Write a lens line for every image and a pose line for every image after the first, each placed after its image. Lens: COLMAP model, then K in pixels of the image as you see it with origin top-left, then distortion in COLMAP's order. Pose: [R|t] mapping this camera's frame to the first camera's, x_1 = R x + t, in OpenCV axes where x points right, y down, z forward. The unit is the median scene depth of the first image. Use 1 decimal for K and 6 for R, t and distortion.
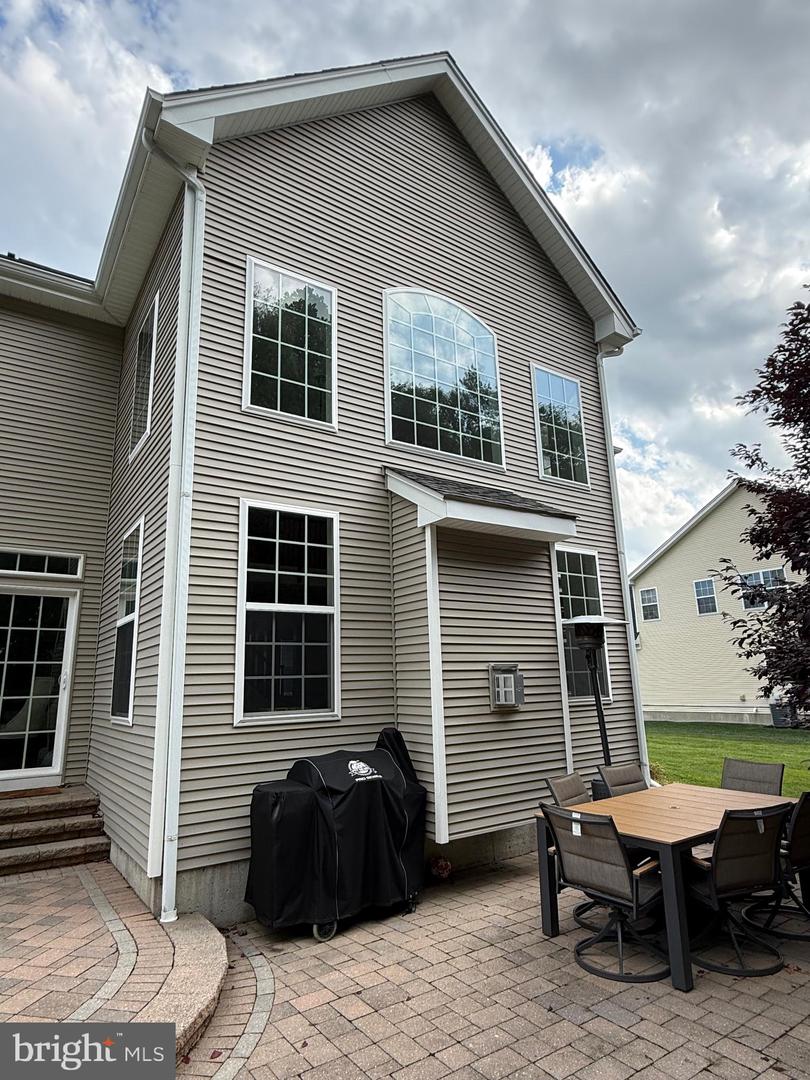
lens RADIAL K [[626.8, 0, 407.6], [0, 626.8, 539.9], [0, 0, 1]] dist [-0.003384, 0.000611]
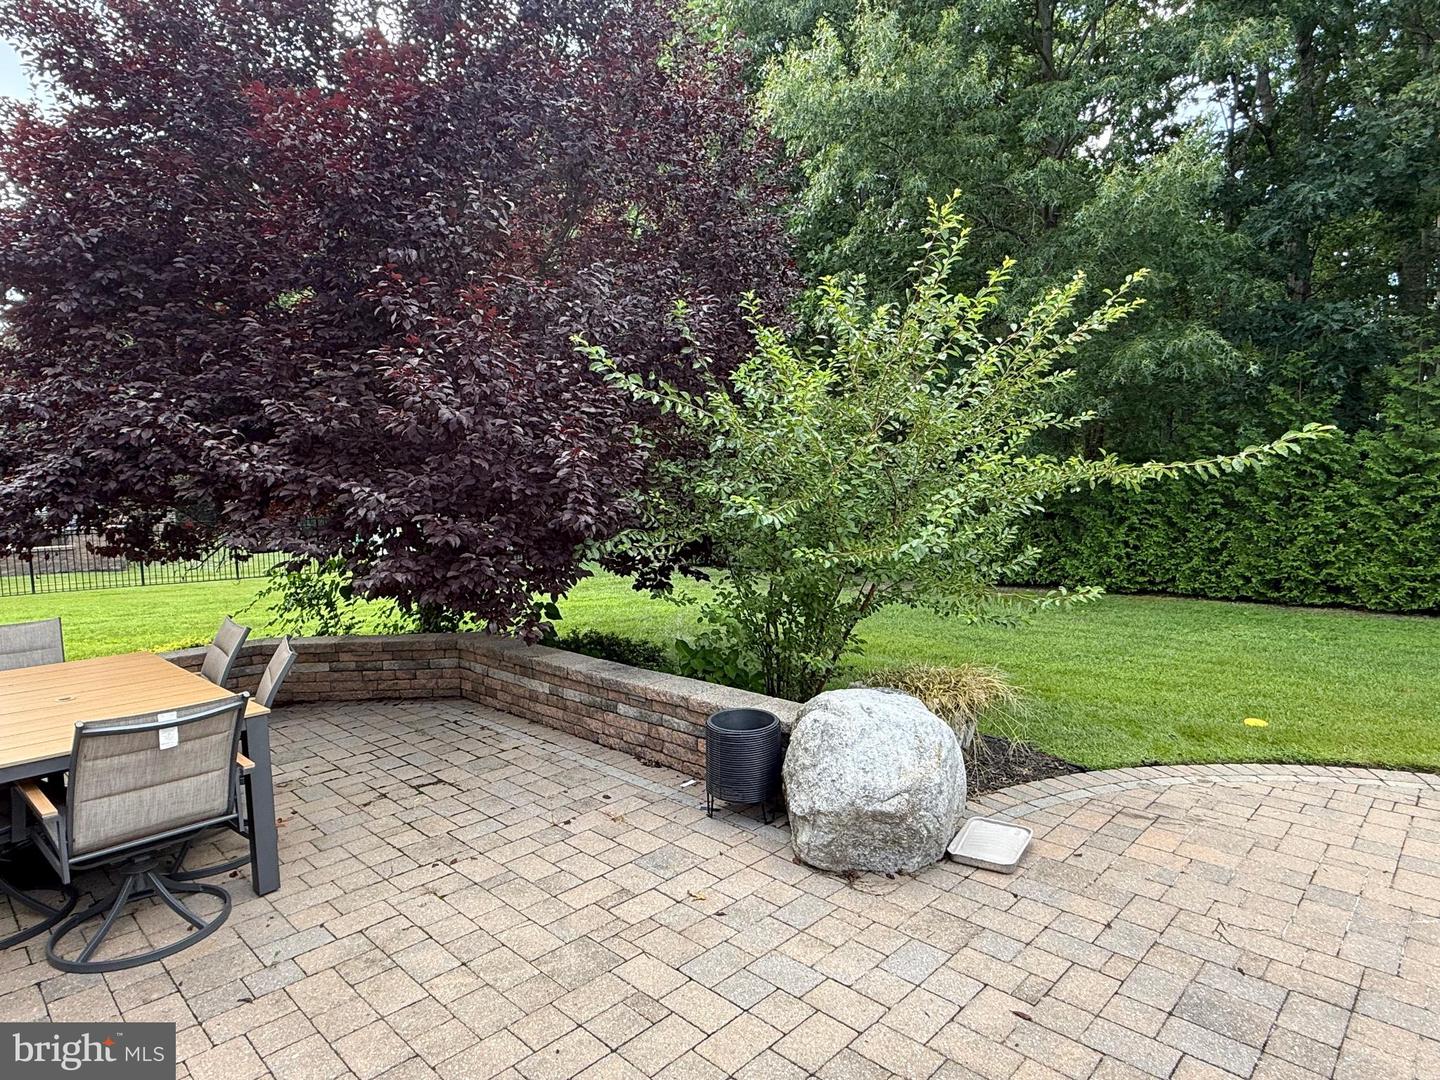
lens RADIAL K [[835.8, 0, 714.3], [0, 835.8, 534.7], [0, 0, 1]] dist [-0.003384, 0.000611]
pose [[-0.189821, -0.046383, 0.980722, -0.468321], [-0.193908, 0.980980, 0.008864, 0.142010], [-0.962480, -0.188488, -0.195205, 0.574781]]
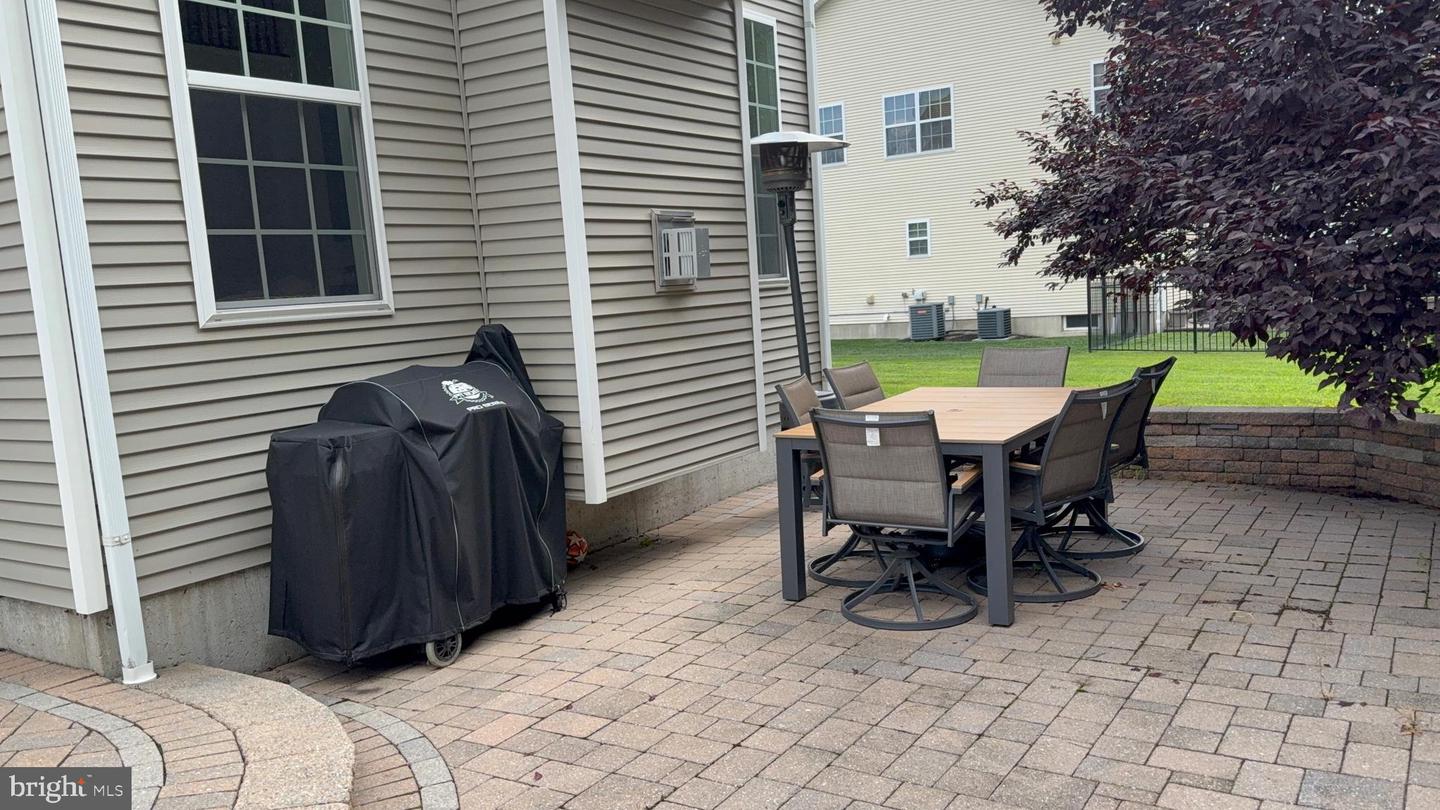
lens RADIAL K [[1132.4, 0, 734.5], [0, 1132.4, 434.7], [0, 0, 1]] dist [0.086054, -0.072415]
pose [[0.921462, -0.084515, 0.379163, -0.256700], [-0.047374, 0.944314, 0.325619, 0.064886], [-0.385569, -0.318008, 0.866145, 0.023526]]
